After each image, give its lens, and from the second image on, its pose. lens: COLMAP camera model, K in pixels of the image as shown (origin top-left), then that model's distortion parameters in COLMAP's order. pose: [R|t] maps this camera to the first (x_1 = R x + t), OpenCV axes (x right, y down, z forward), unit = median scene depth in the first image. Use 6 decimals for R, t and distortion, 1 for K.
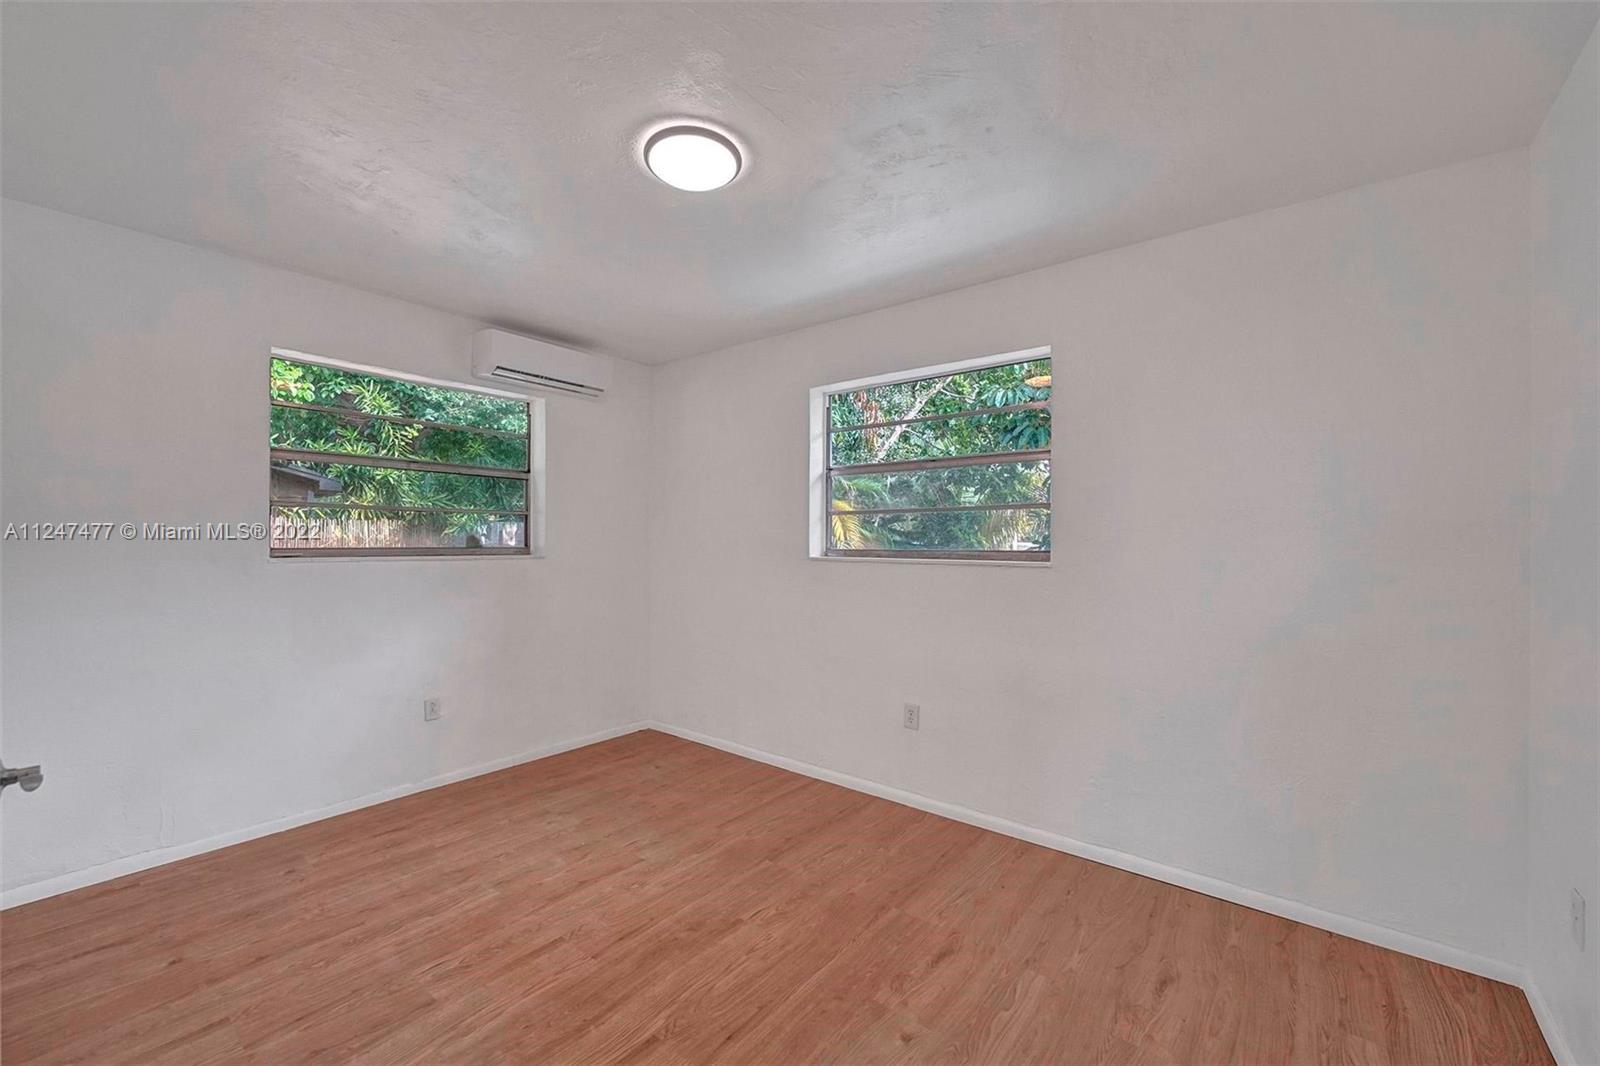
lens RADIAL K [[653.9, 0, 802.0], [0, 653.9, 535.3], [0, 0, 1]] dist [-0.002253, 0.000594]
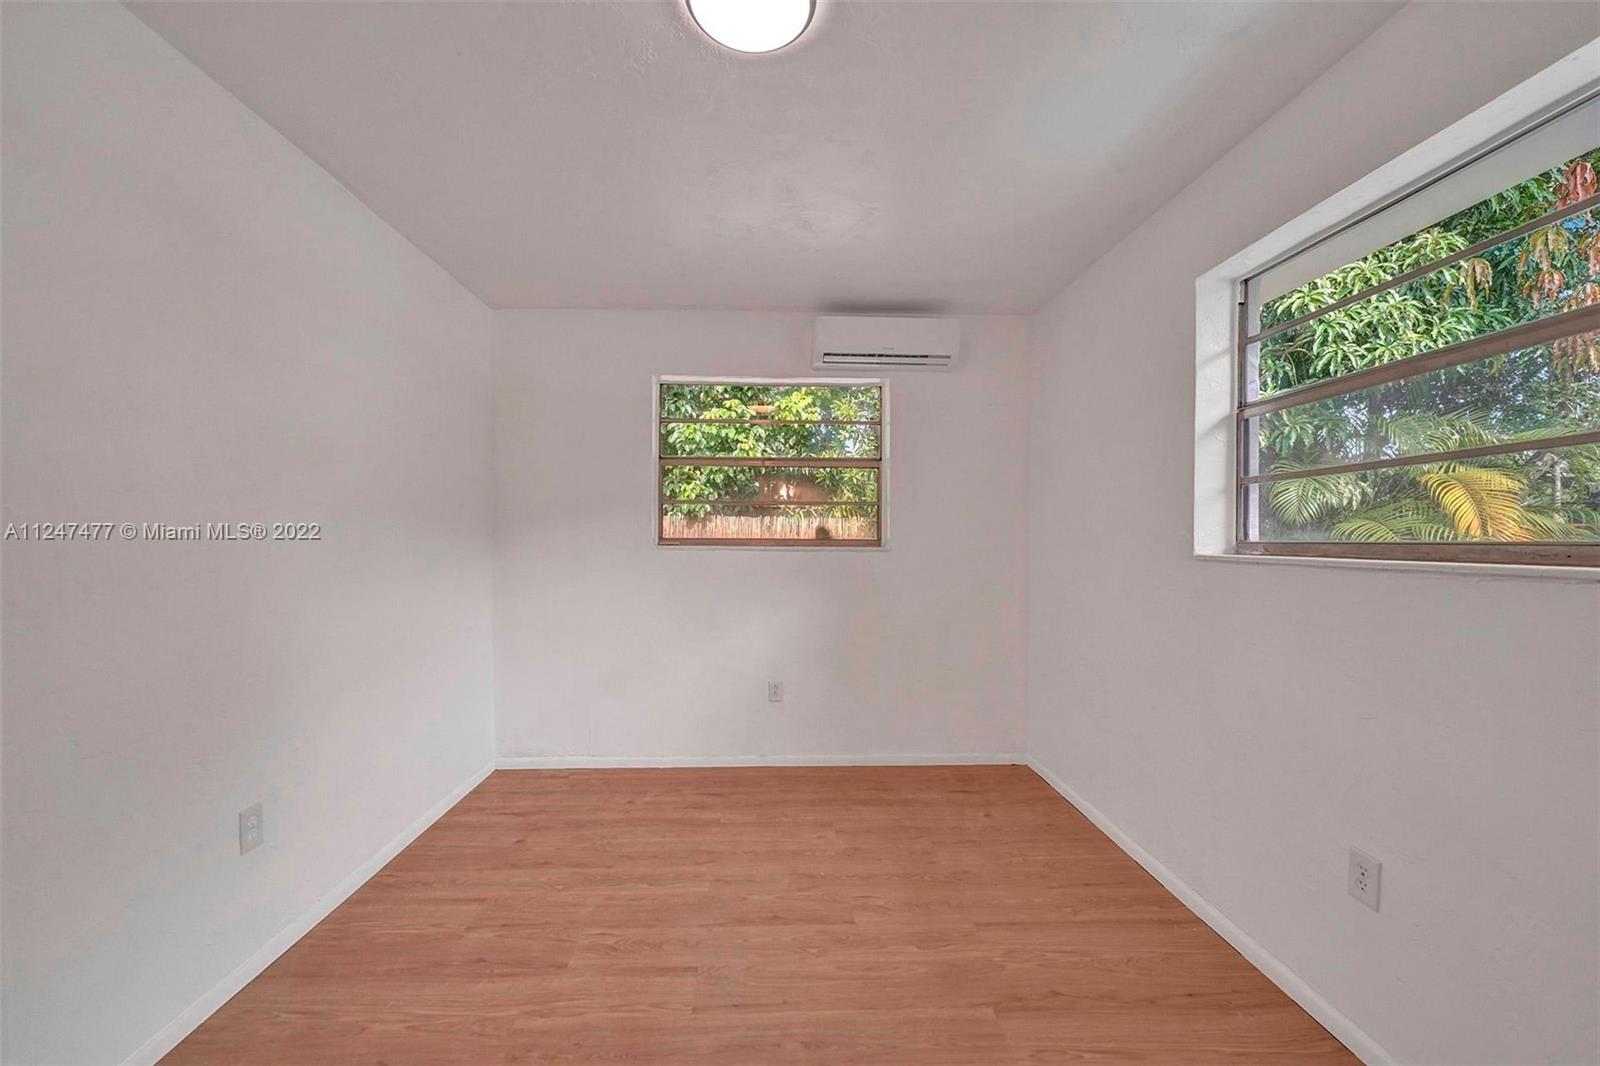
lens RADIAL K [[653.9, 0, 794.7], [0, 653.9, 541.1], [0, 0, 1]] dist [-0.002253, 0.000594]
pose [[0.641142, 0.003385, -0.767414, 0.311984], [0.004262, 0.999959, 0.007971, 0.017646], [0.767410, -0.008382, 0.641102, 0.410574]]
